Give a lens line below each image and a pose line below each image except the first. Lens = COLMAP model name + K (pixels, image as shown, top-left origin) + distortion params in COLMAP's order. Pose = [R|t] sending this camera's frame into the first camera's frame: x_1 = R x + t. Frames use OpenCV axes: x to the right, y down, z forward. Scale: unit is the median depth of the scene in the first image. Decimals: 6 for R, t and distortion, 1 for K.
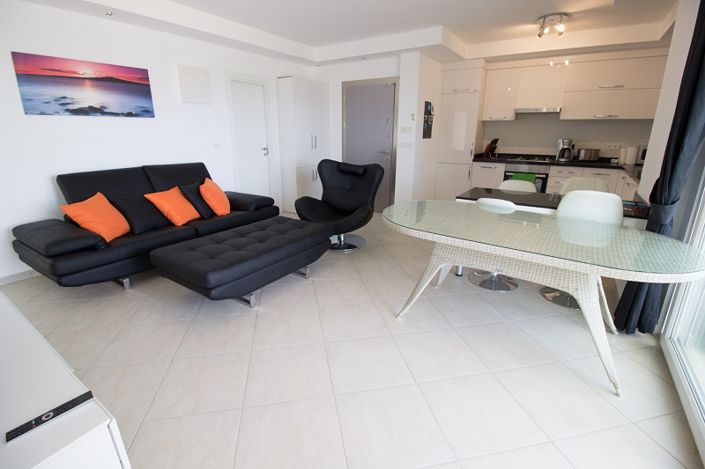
lens RADIAL K [[328.6, 0, 355.4], [0, 328.6, 230.9], [0, 0, 1]] dist [-0.011251, -0.003381]
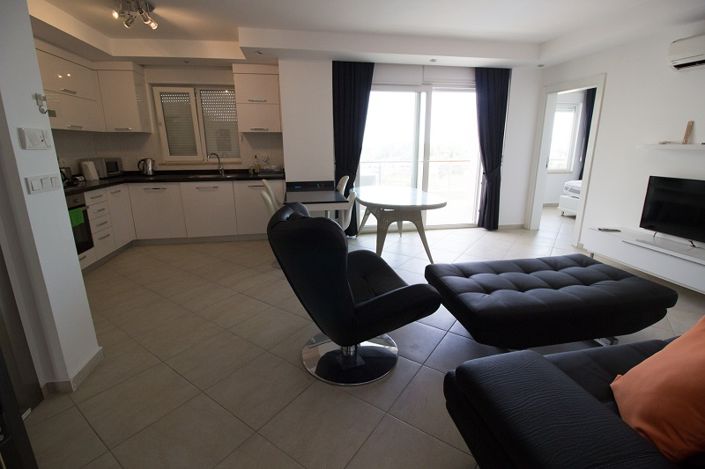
lens RADIAL K [[328.6, 0, 354.3], [0, 328.6, 229.1], [0, 0, 1]] dist [-0.011251, -0.003381]
pose [[-0.694346, -0.175590, 0.697891, -0.322128], [0.208251, 0.879256, 0.428415, -0.304482], [-0.688851, 0.442805, -0.573941, 1.016250]]
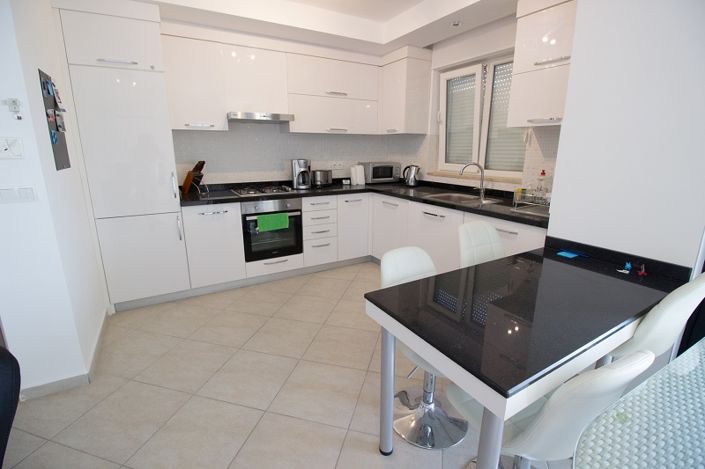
lens RADIAL K [[328.6, 0, 350.9], [0, 328.6, 229.4], [0, 0, 1]] dist [-0.011251, -0.003381]
pose [[0.434813, -0.217055, 0.873971, 0.014350], [0.256099, 0.960248, 0.111070, -0.181224], [-0.863337, 0.175528, 0.473116, 0.578556]]
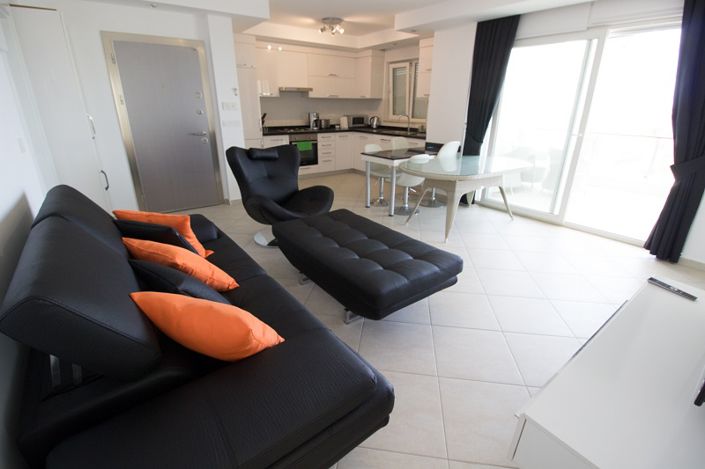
lens RADIAL K [[328.6, 0, 352.6], [0, 328.6, 230.9], [0, 0, 1]] dist [-0.011251, -0.003381]
pose [[0.332179, -0.337413, 0.880801, -0.643458], [0.263042, 0.929917, 0.257027, -0.134219], [-0.905796, 0.146309, 0.397652, 0.394260]]
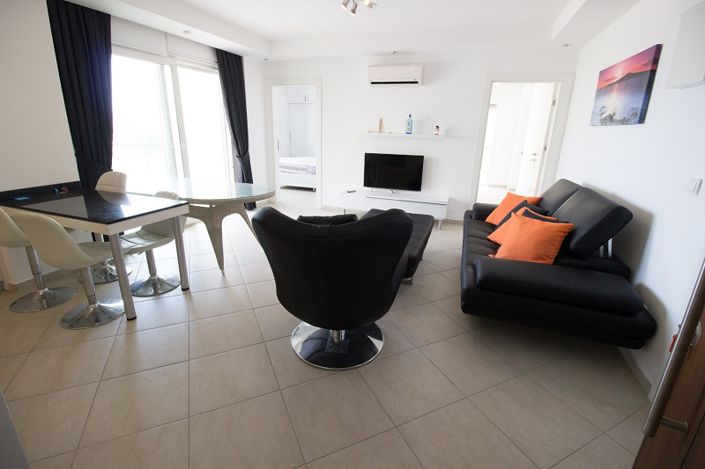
lens RADIAL K [[328.6, 0, 349.3], [0, 328.6, 231.6], [0, 0, 1]] dist [-0.011251, -0.003381]
pose [[-0.968213, 0.048224, -0.245436, 0.062622], [-0.097564, 0.830706, 0.548095, -0.349203], [0.230317, 0.554619, -0.799595, 1.132937]]
